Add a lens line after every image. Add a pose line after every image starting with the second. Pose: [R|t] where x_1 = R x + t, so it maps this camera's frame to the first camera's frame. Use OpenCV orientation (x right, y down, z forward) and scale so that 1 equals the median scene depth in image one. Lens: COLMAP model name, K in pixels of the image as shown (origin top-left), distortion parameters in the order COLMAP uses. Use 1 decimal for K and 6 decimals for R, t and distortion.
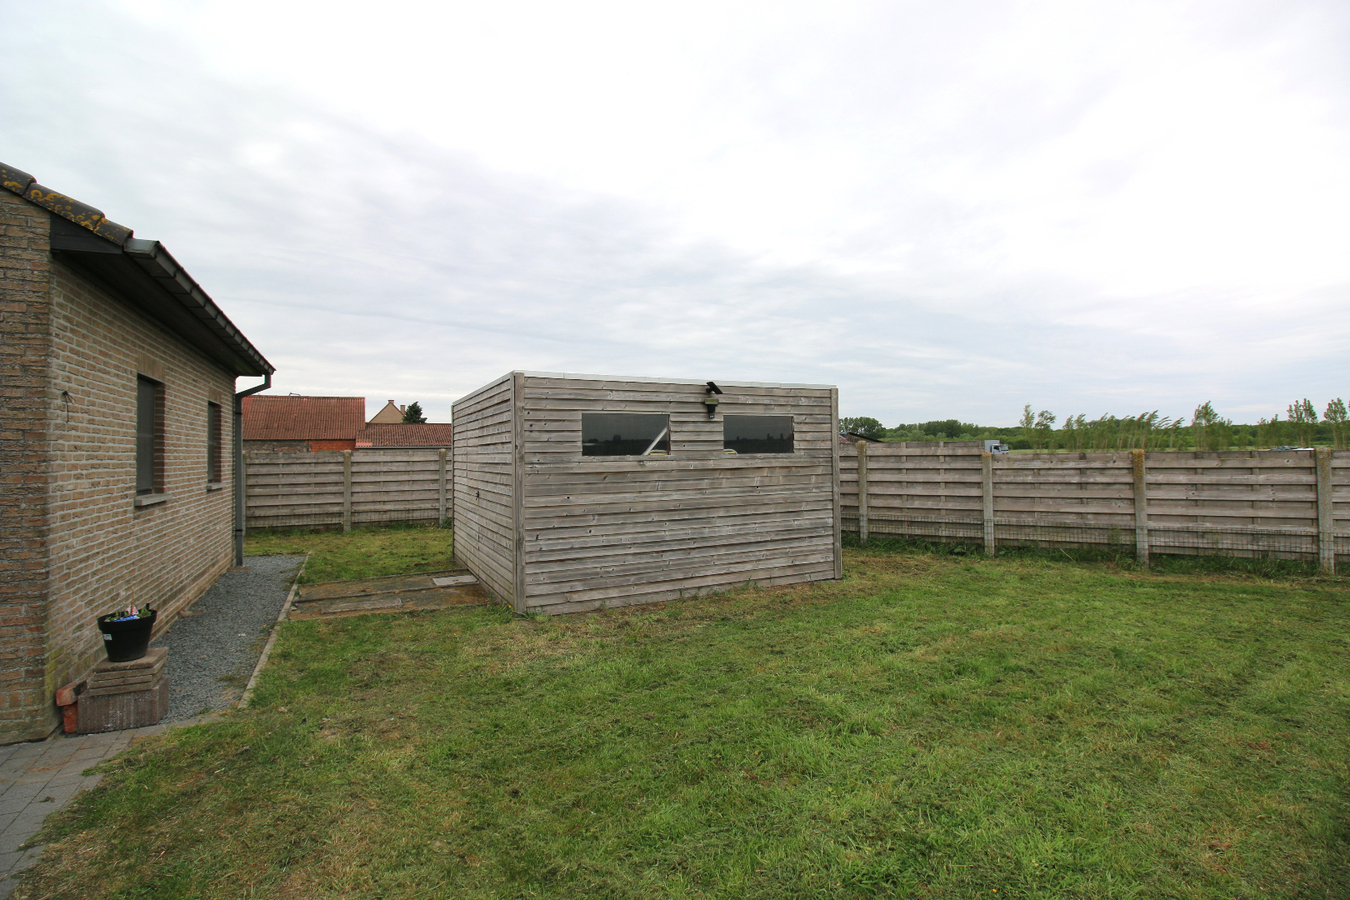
lens RADIAL K [[626.4, 0, 675.0], [0, 626.4, 450.0], [0, 0, 1]] dist [-0.023970, -0.001071]
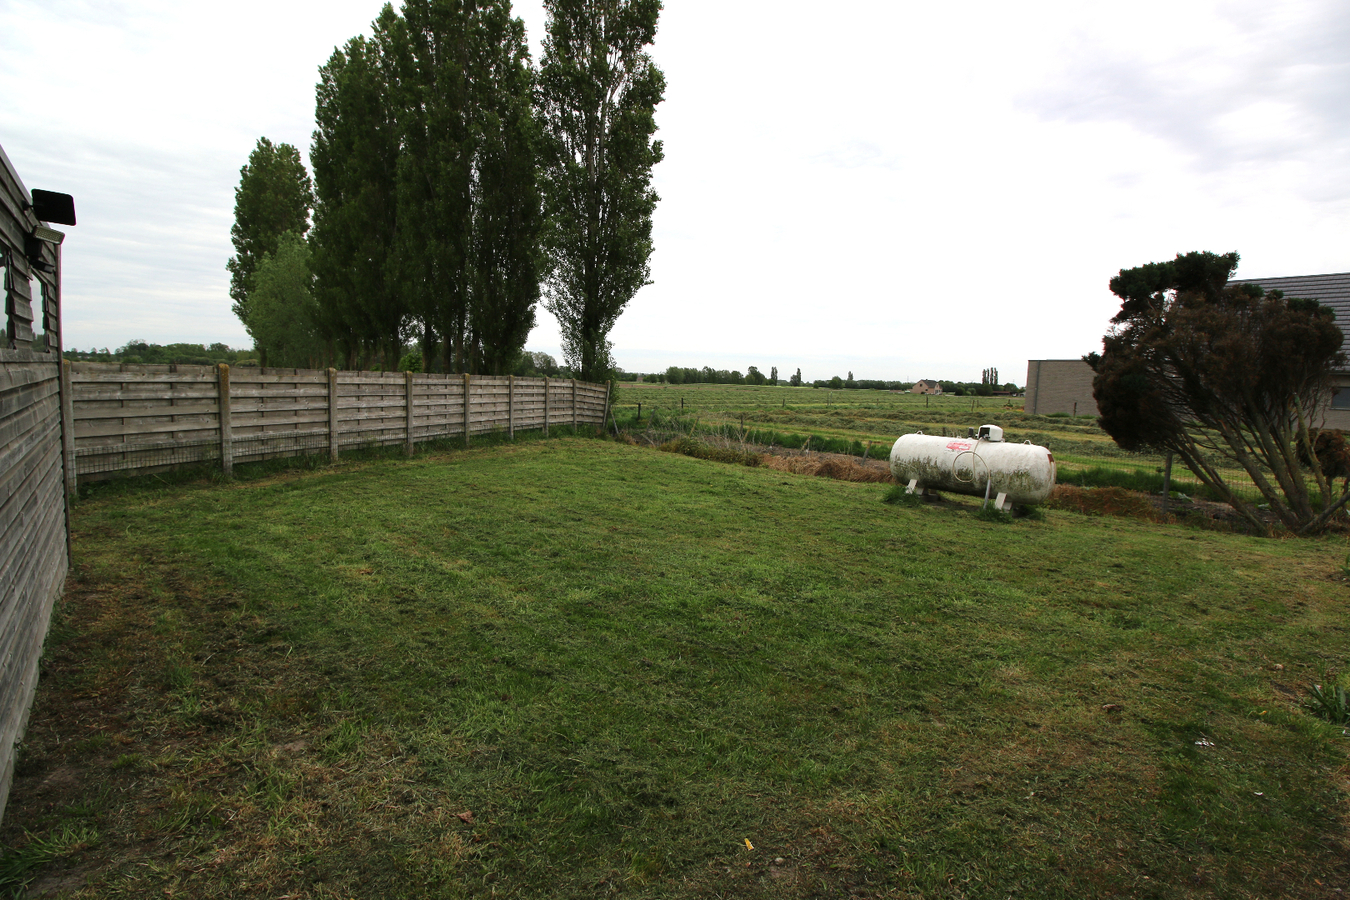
lens RADIAL K [[626.4, 0, 675.0], [0, 626.4, 450.0], [0, 0, 1]] dist [-0.023970, -0.001071]
pose [[-0.249393, -0.103311, 0.962876, -0.411315], [-0.046837, 0.994416, 0.094564, 0.008473], [-0.967269, -0.021515, -0.252839, 0.527135]]
